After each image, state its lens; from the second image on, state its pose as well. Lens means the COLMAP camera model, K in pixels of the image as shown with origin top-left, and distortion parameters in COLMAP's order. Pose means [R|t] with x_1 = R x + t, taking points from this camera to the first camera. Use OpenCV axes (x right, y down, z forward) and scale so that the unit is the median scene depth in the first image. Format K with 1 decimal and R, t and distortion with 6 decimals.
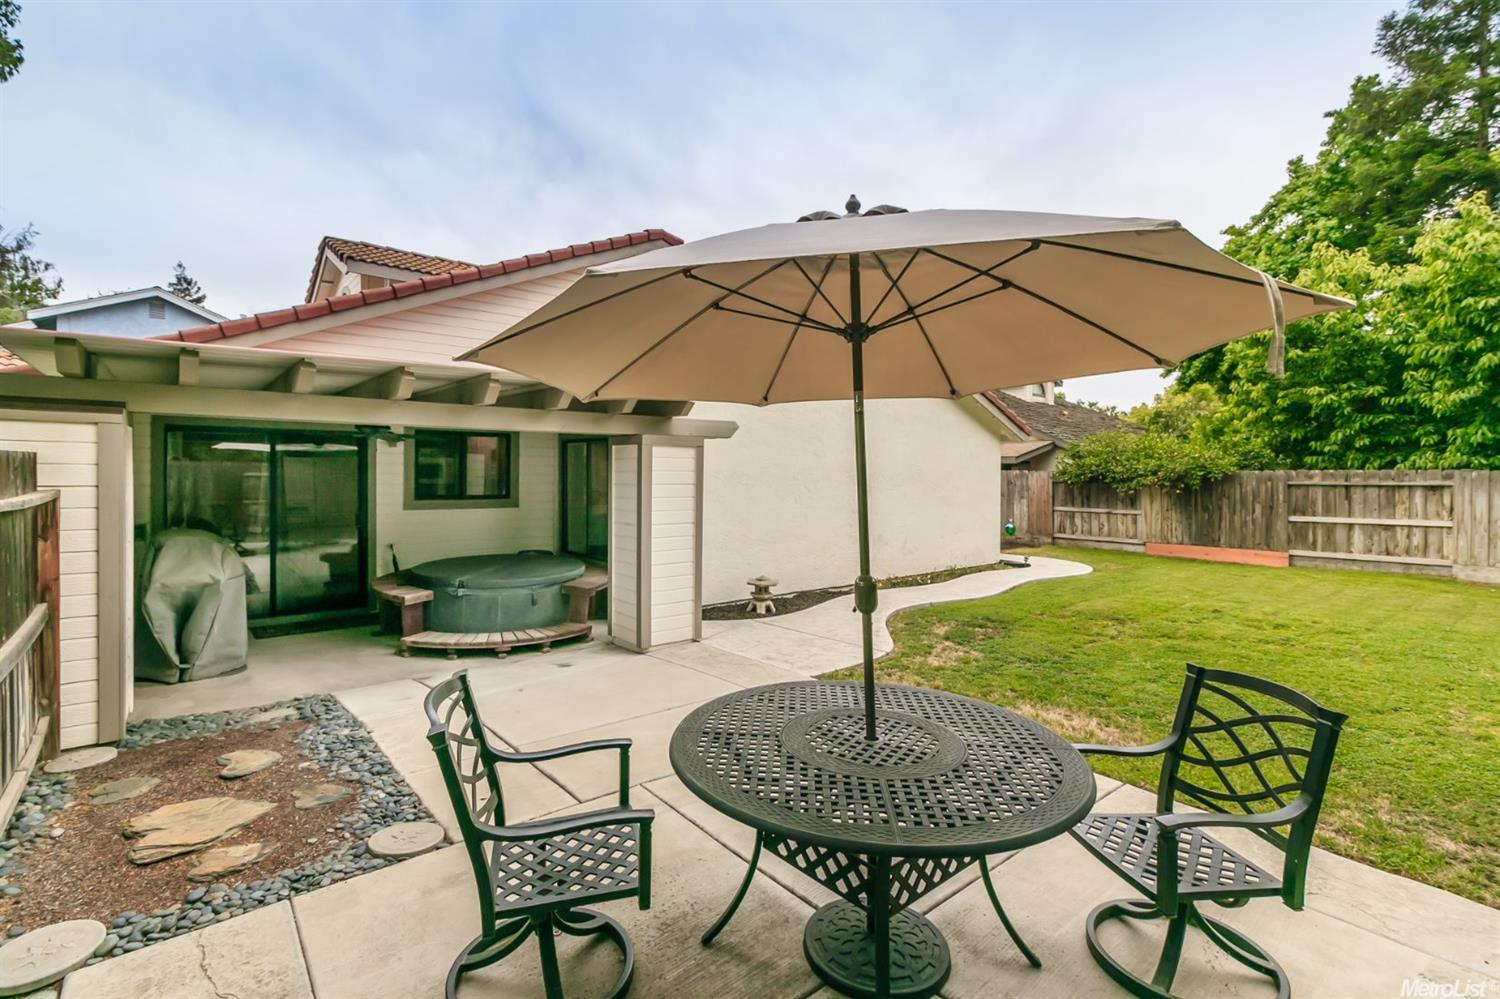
lens RADIAL K [[680.6, 0, 733.9], [0, 680.6, 489.1], [0, 0, 1]] dist [0.001133, 0.000348]
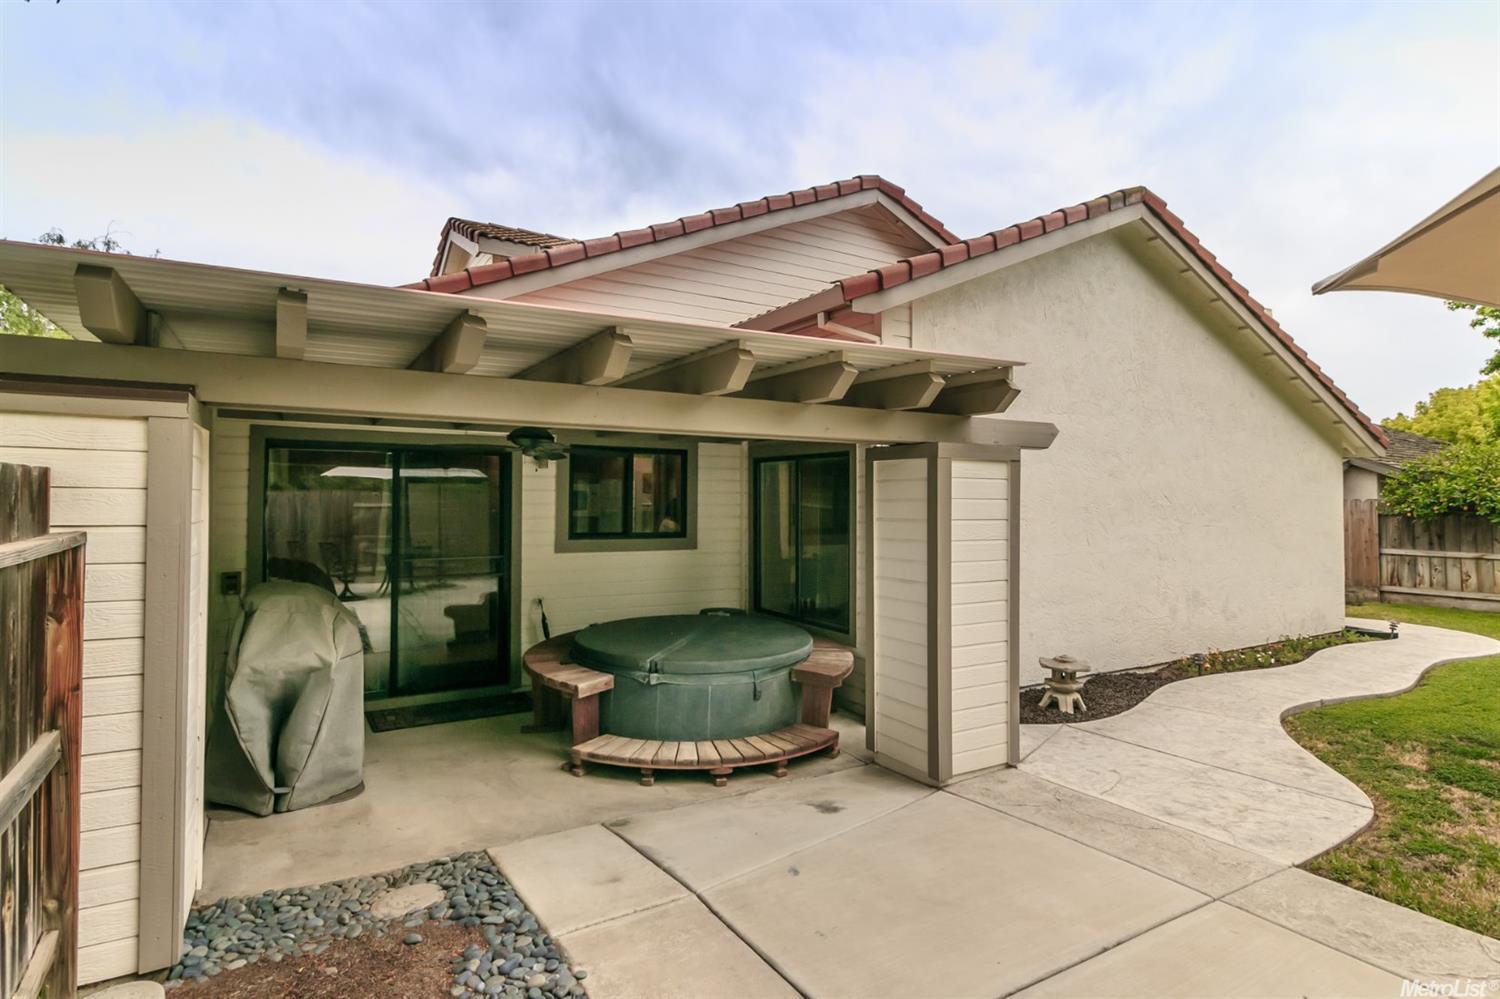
lens RADIAL K [[768.5, 0, 753.4], [0, 768.5, 501.8], [0, 0, 1]] dist [-0.002117, -0.000632]
pose [[0.990161, -0.001633, -0.139922, -0.195477], [-0.001894, 0.999684, -0.025074, -0.005580], [0.139919, 0.025092, 0.989845, 0.252604]]
